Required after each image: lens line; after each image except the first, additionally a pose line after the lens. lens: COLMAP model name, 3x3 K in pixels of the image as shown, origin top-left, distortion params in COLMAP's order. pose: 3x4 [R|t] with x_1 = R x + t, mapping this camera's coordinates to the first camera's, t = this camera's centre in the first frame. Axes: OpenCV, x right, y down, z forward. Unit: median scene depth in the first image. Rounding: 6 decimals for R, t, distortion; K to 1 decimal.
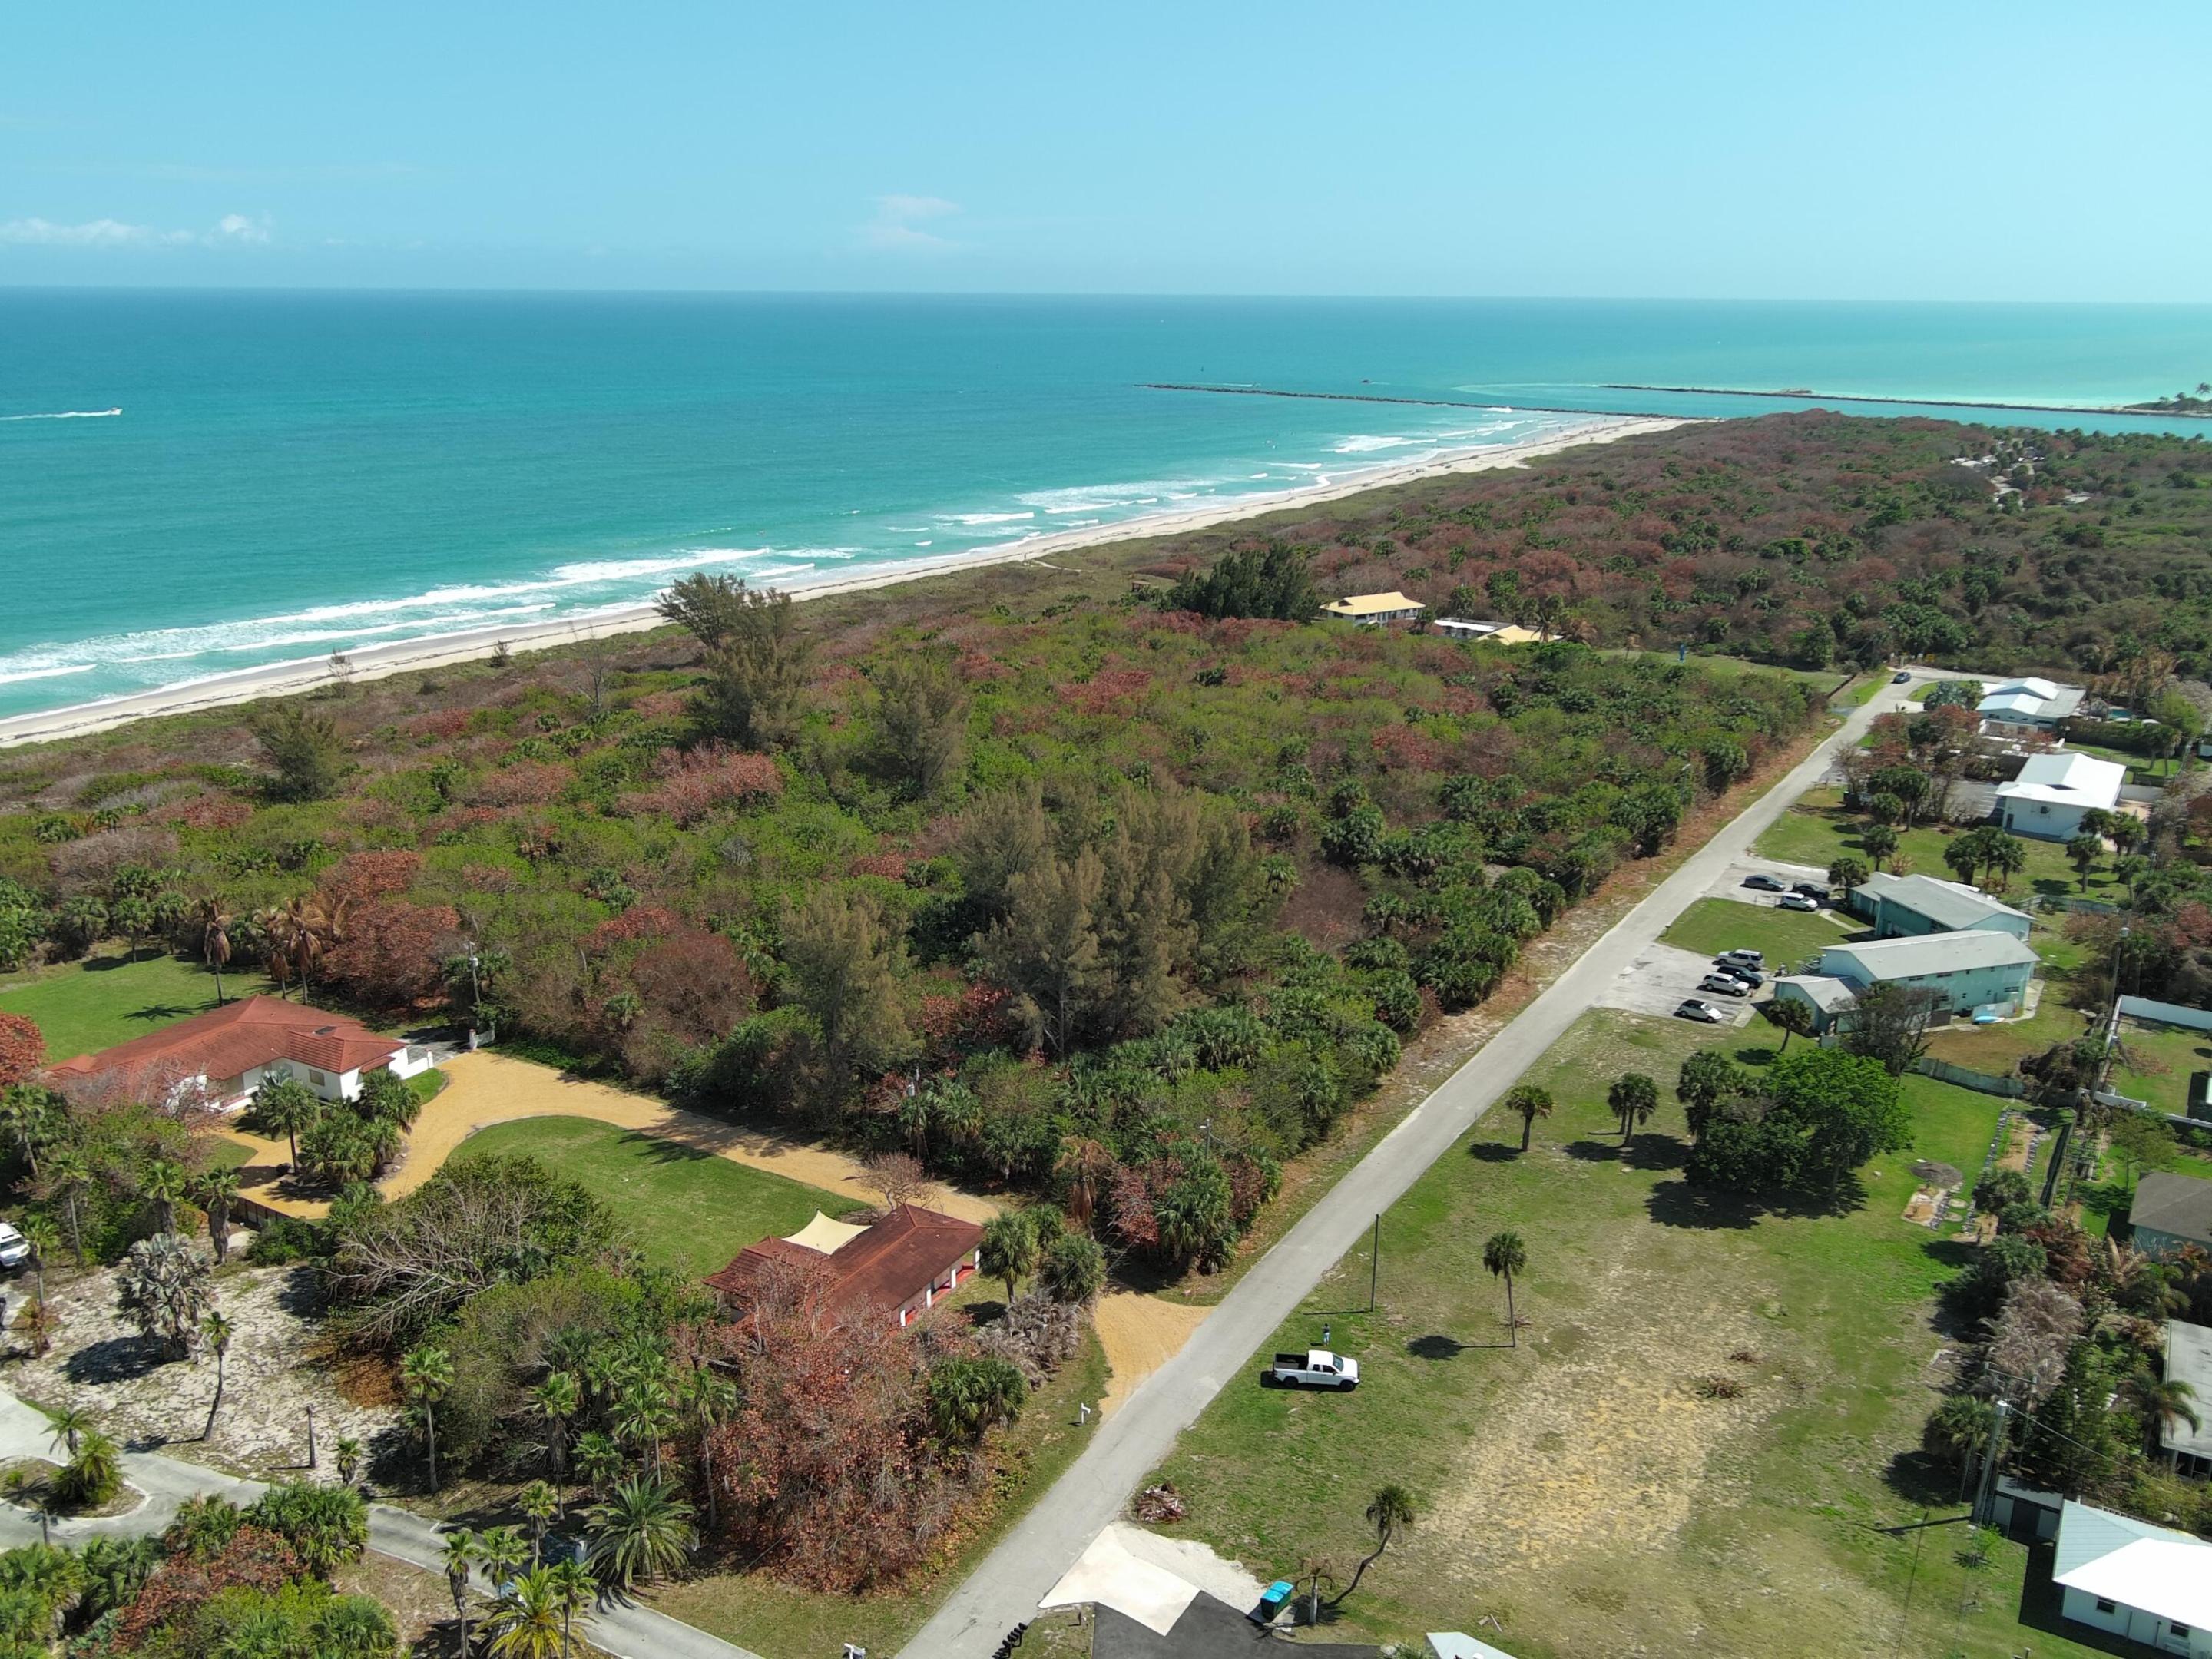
lens RADIAL K [[1808.2, 0, 1106.0], [0, 1808.2, 829.5], [0, 0, 1]] dist [0.008598, -0.021485]
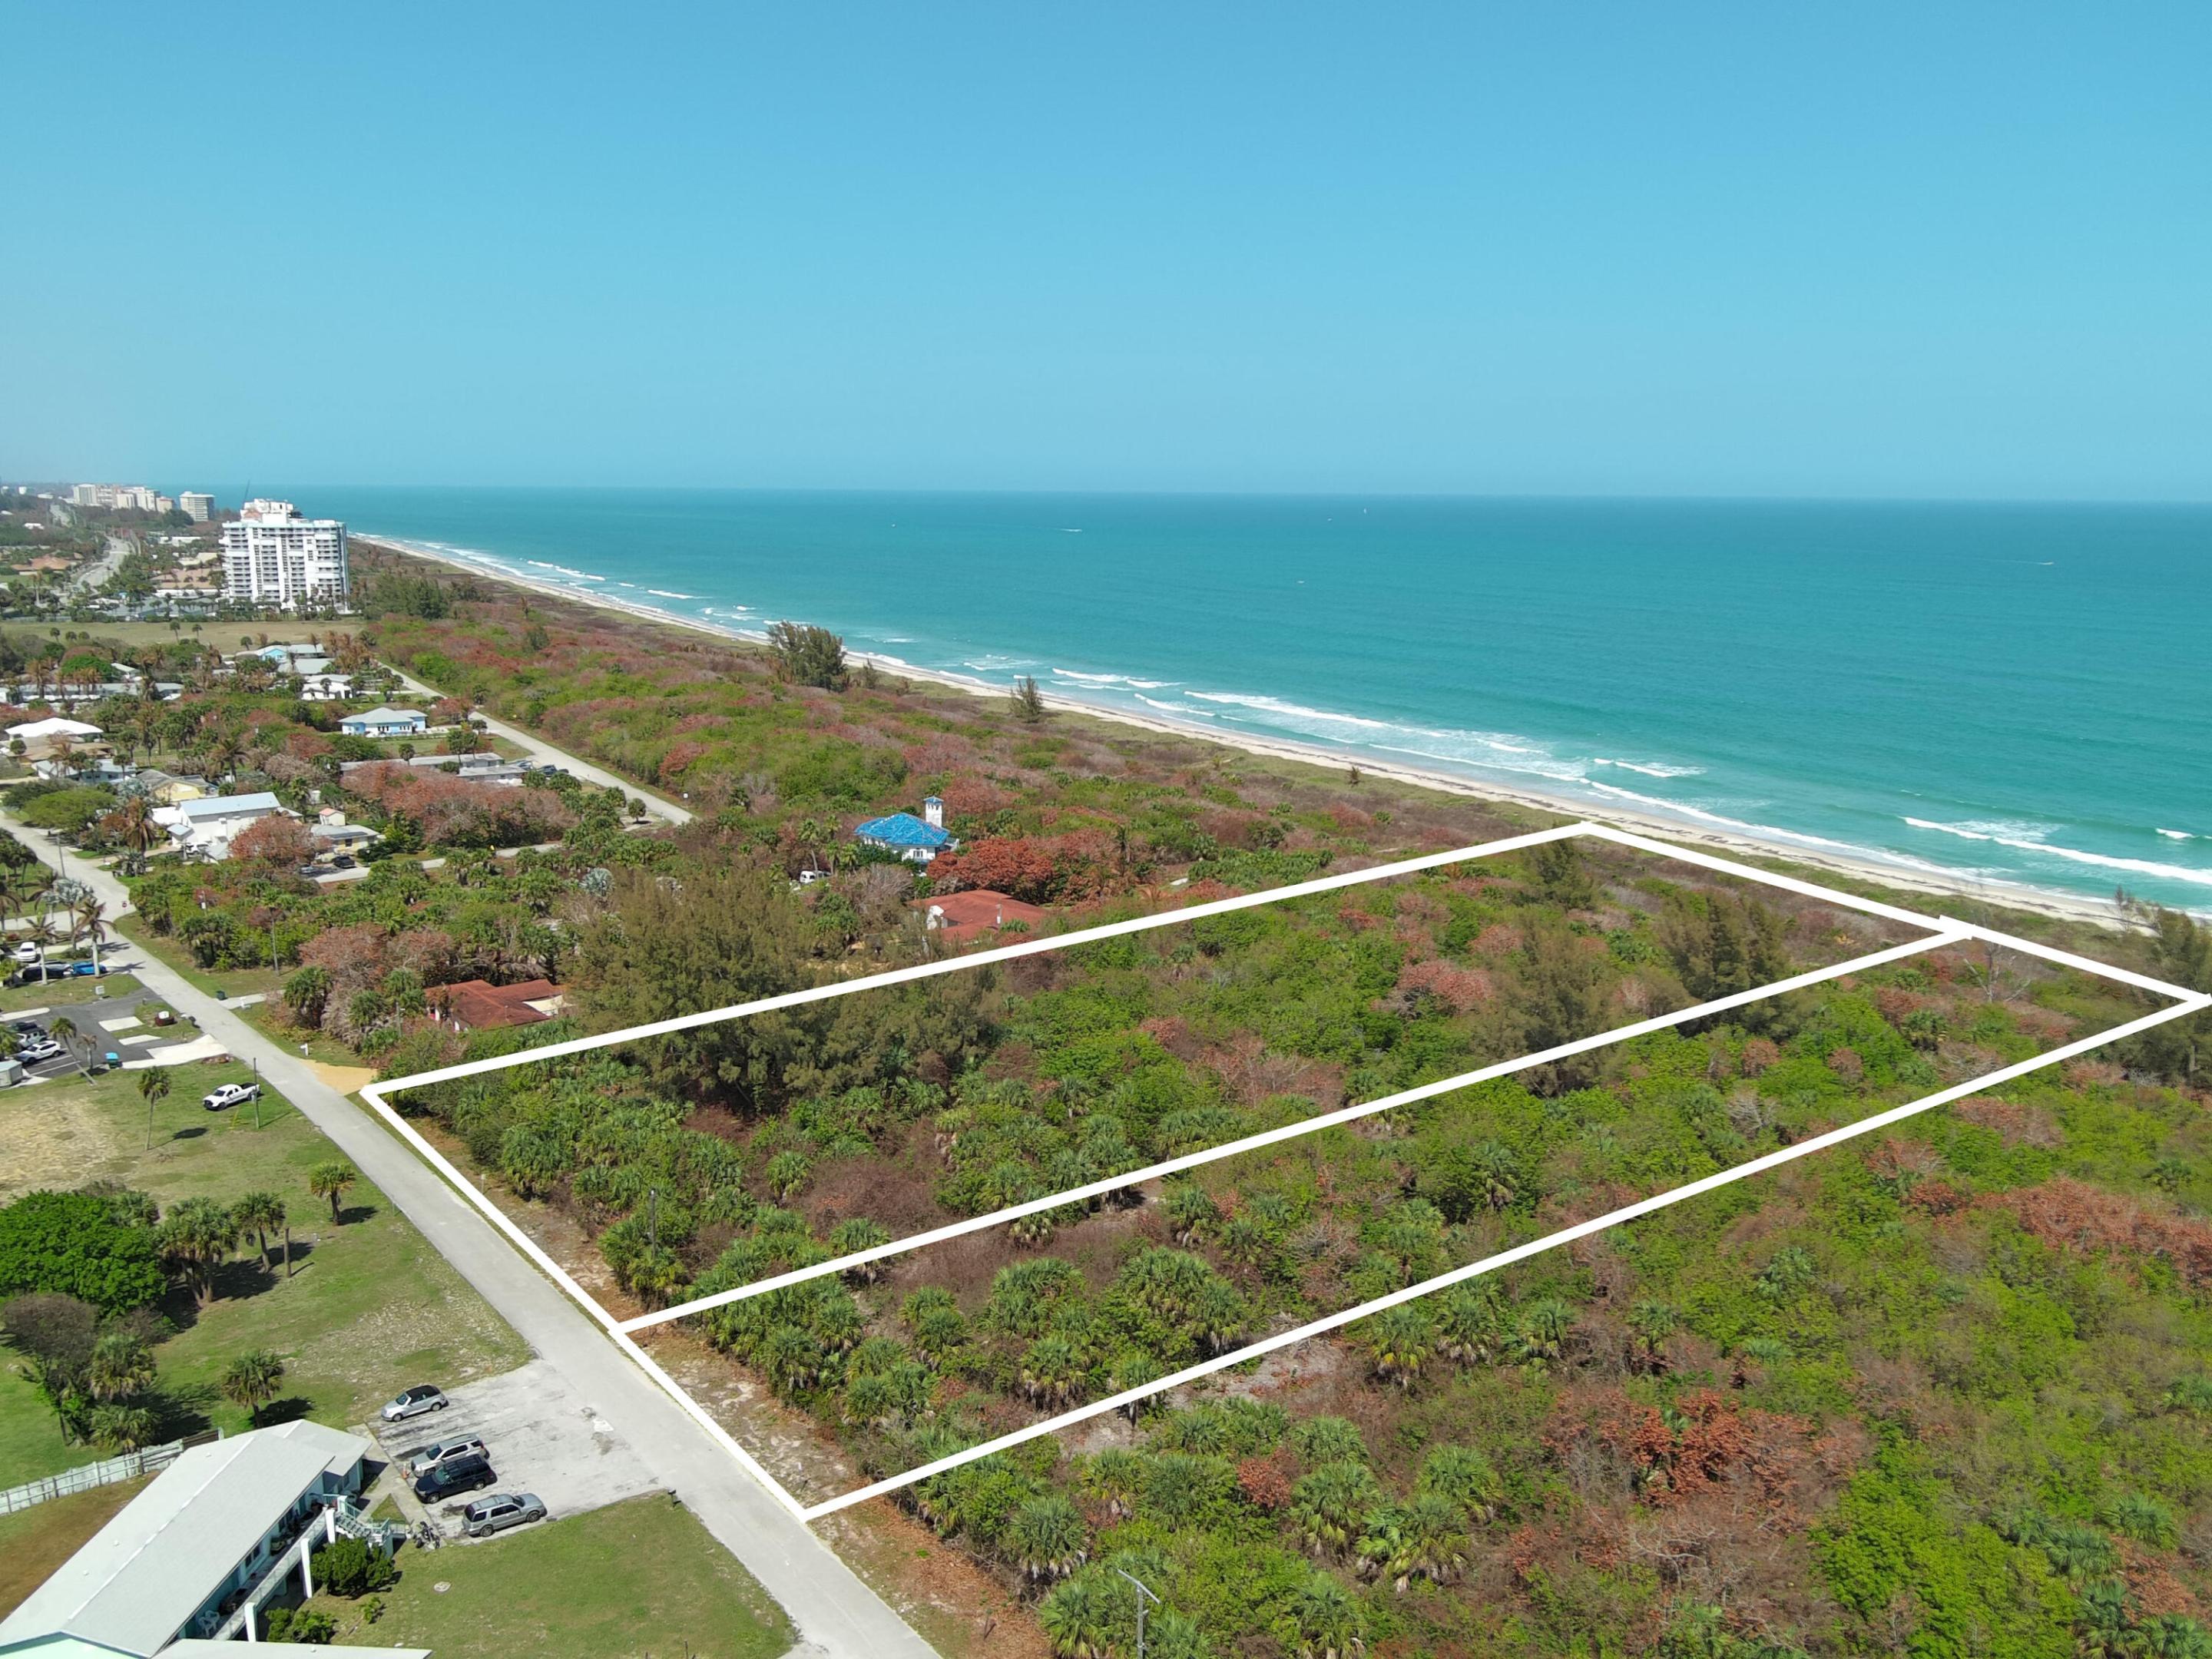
lens RADIAL K [[1857.3, 0, 1106.0], [0, 1857.3, 829.5], [0, 0, 1]] dist [0.003686, -0.005851]
pose [[-0.351668, 0.193667, -0.915873, 0.800170], [-0.259982, 0.919673, 0.294296, -0.367824], [0.899299, 0.341605, -0.273070, 1.273393]]
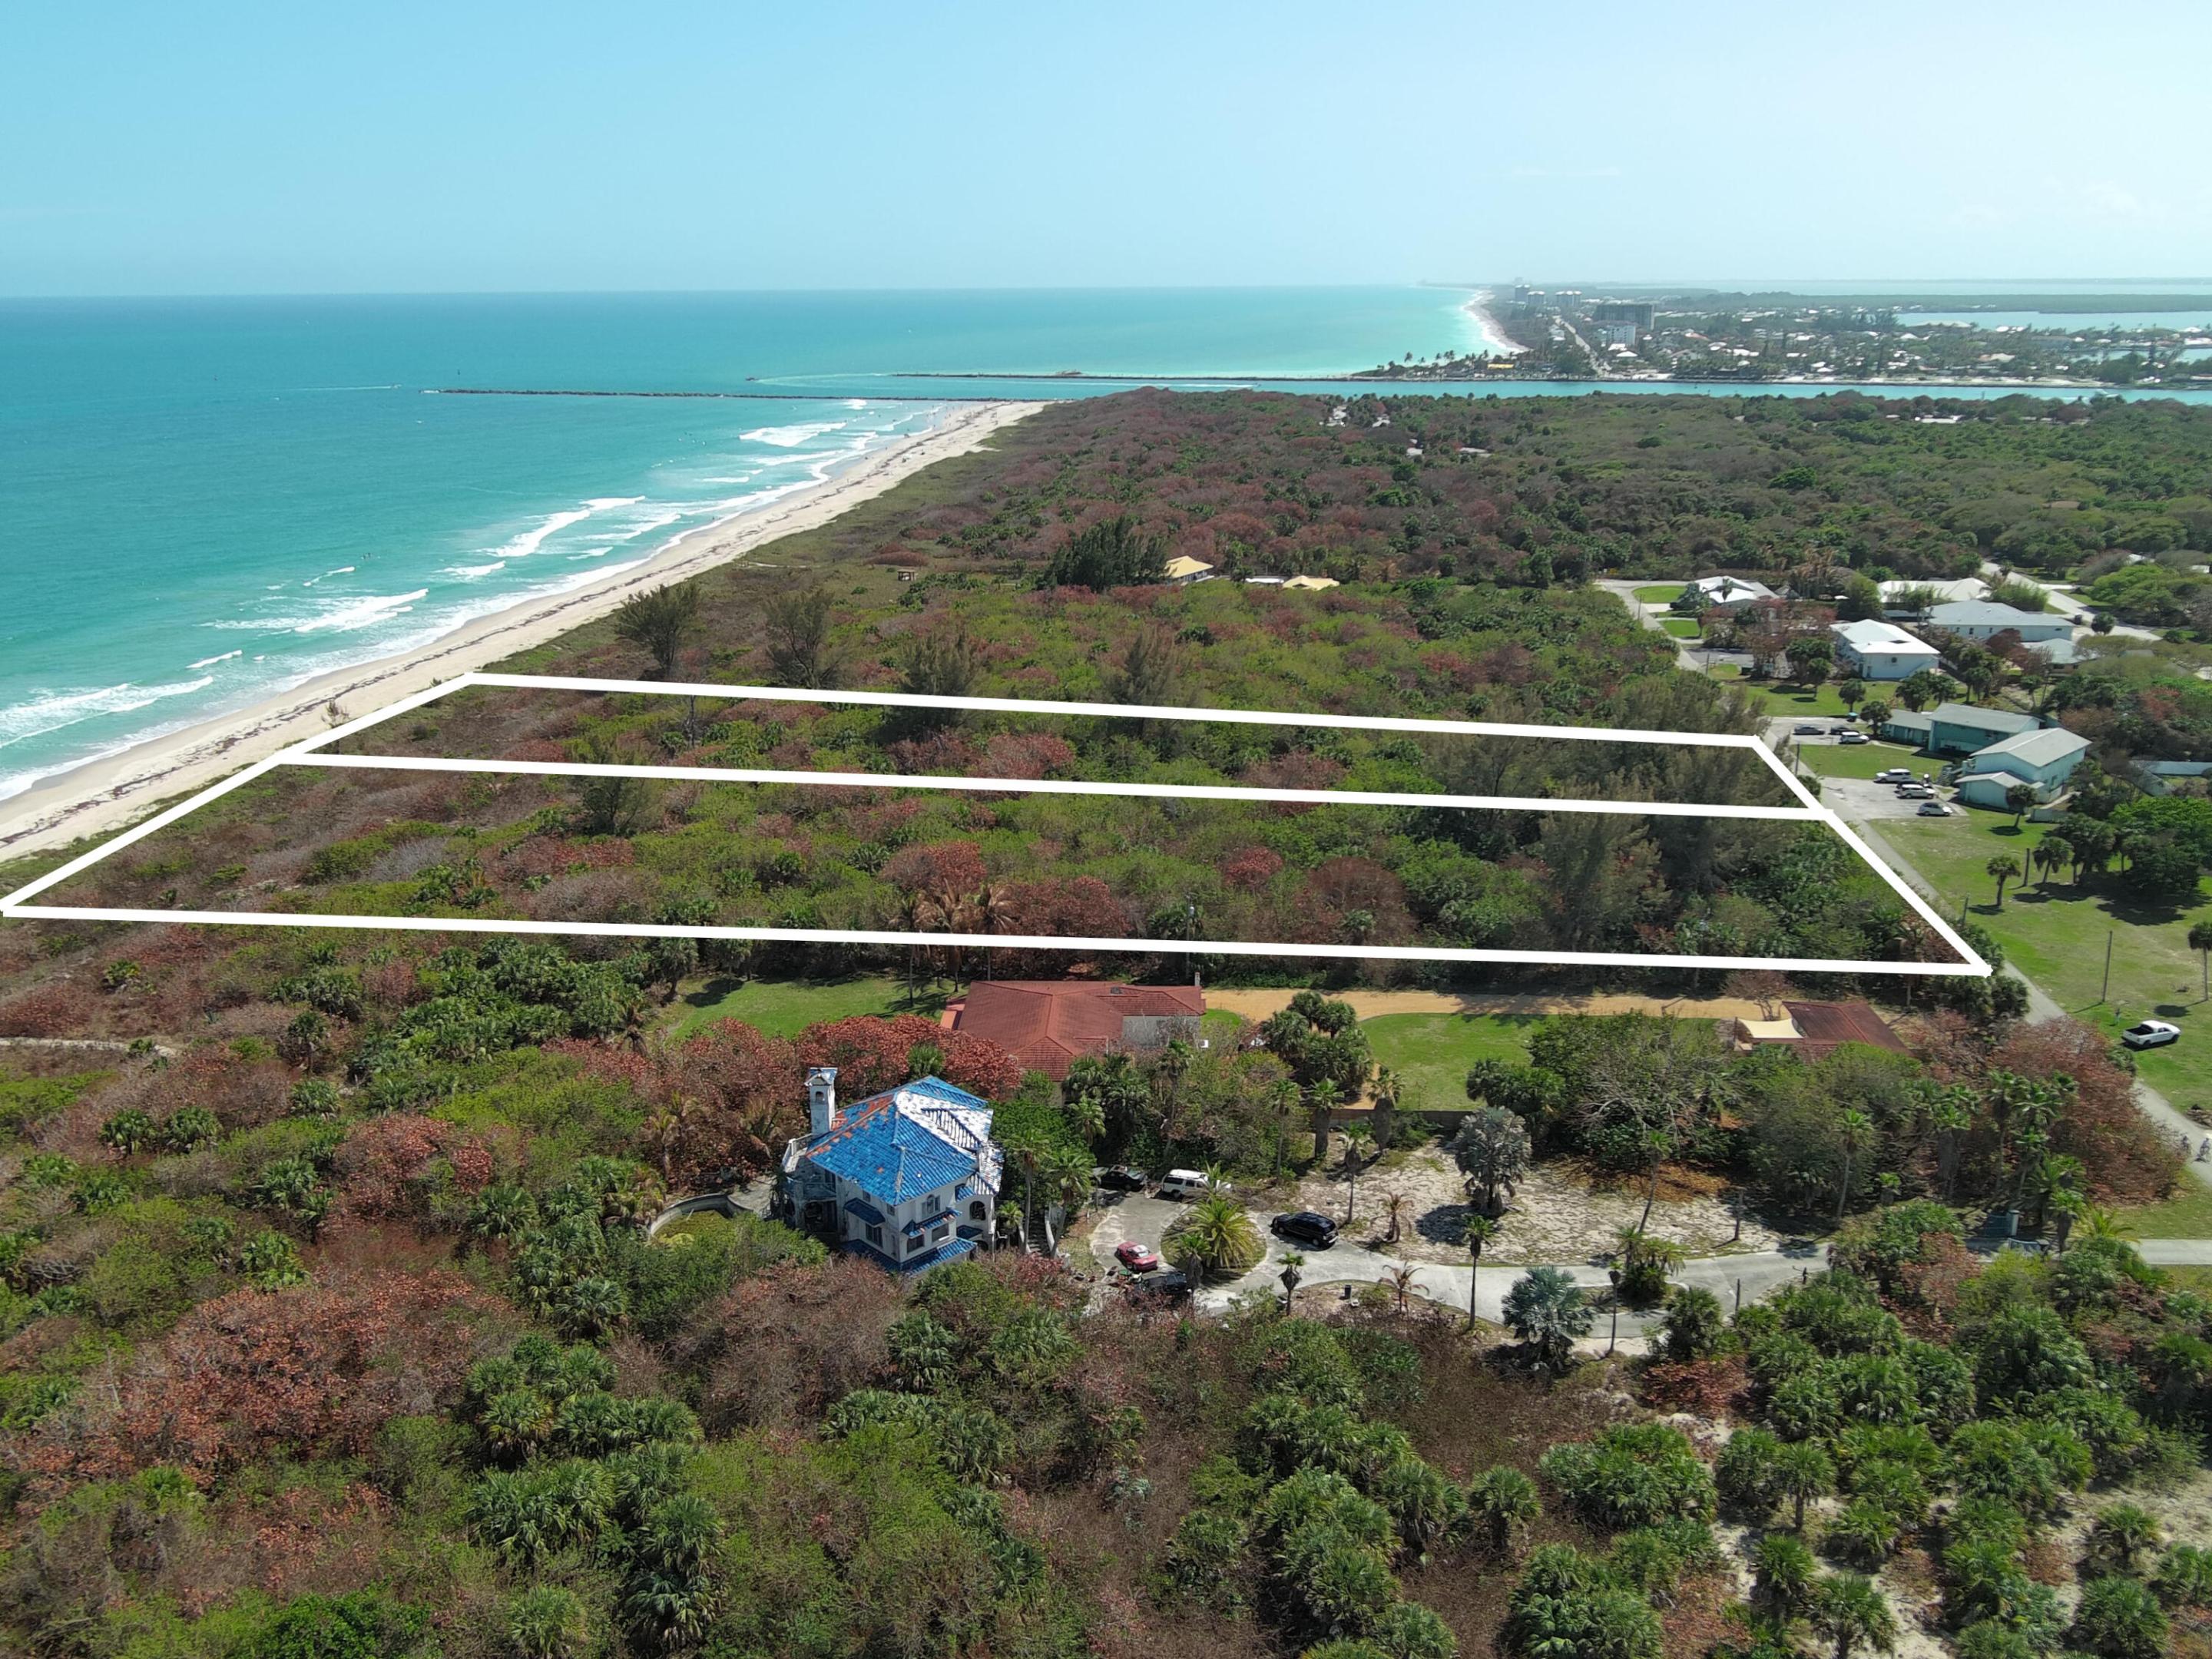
lens RADIAL K [[1857.3, 0, 1106.0], [0, 1857.3, 829.5], [0, 0, 1]] dist [0.003686, -0.005851]
pose [[0.892223, -0.141535, 0.428842, -0.757447], [0.143225, 0.989279, 0.028515, -0.011950], [-0.428280, 0.035979, 0.902929, 0.017454]]
